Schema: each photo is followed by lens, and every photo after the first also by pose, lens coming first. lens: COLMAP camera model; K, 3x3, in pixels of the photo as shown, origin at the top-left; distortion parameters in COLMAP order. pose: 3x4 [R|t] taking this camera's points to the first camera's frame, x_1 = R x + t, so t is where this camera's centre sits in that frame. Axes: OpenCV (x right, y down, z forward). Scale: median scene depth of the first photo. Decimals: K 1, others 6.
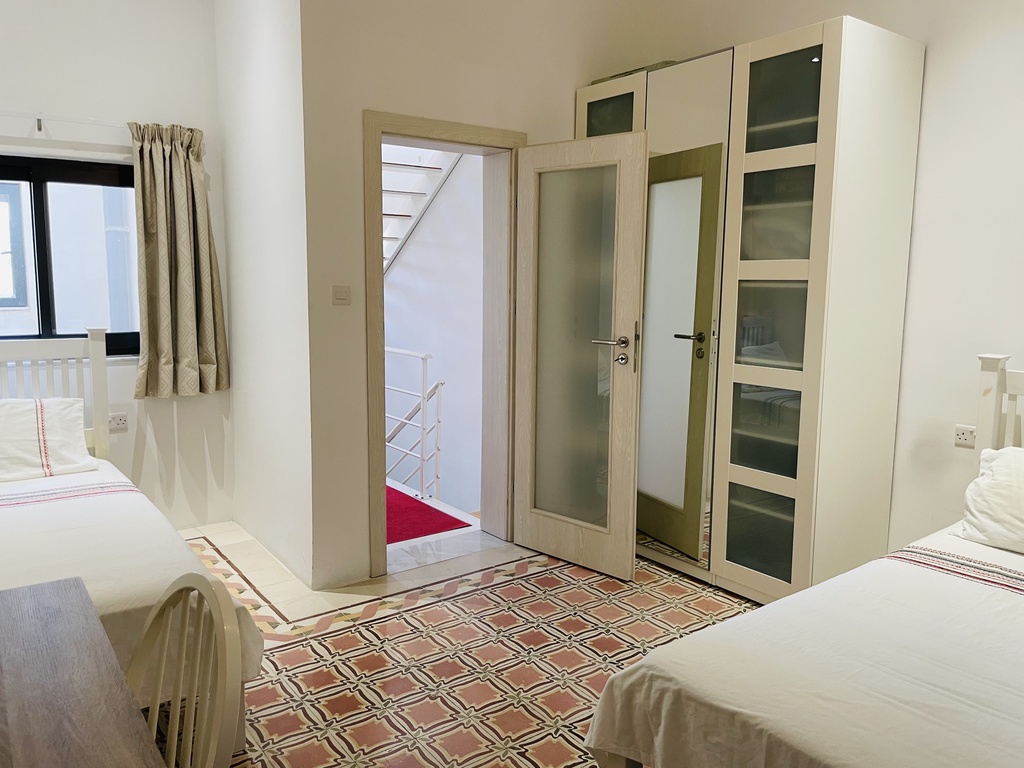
lens RADIAL K [[773.3, 0, 513.0], [0, 773.3, 370.7], [0, 0, 1]] dist [0.083395, -0.135826]
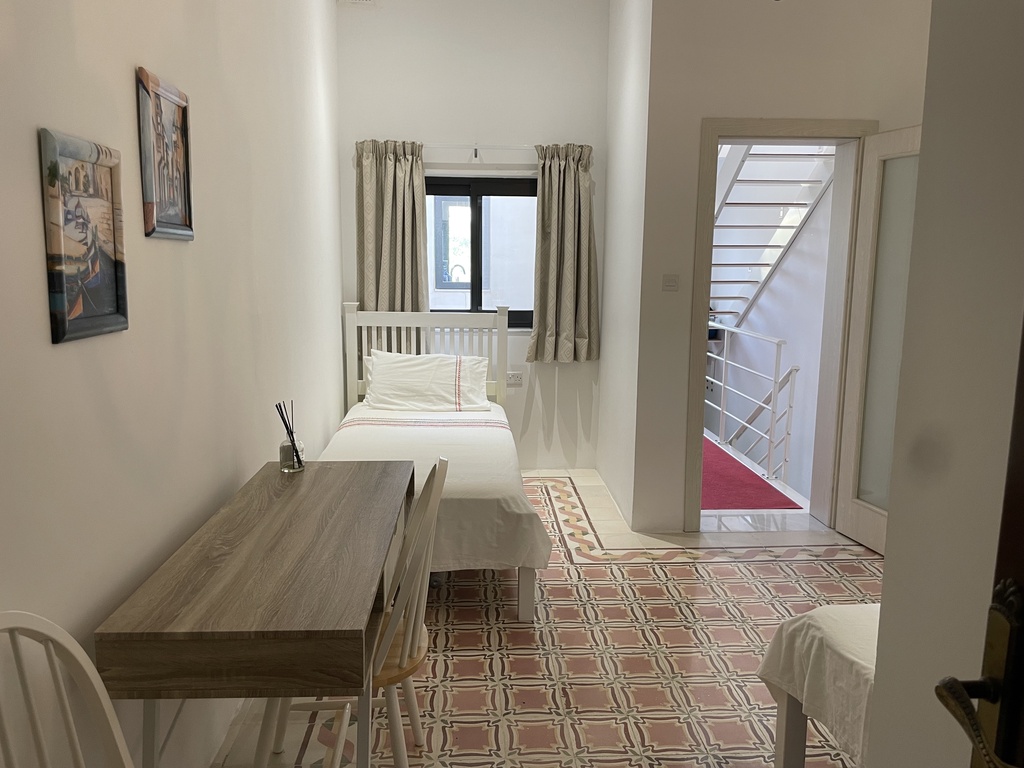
lens RADIAL K [[773.3, 0, 513.0], [0, 773.3, 370.7], [0, 0, 1]] dist [0.083395, -0.135826]
pose [[0.837833, 0.074004, -0.540888, 0.196554], [-0.065092, 0.997244, 0.035615, 0.007011], [0.542033, 0.005368, 0.840340, -0.087136]]
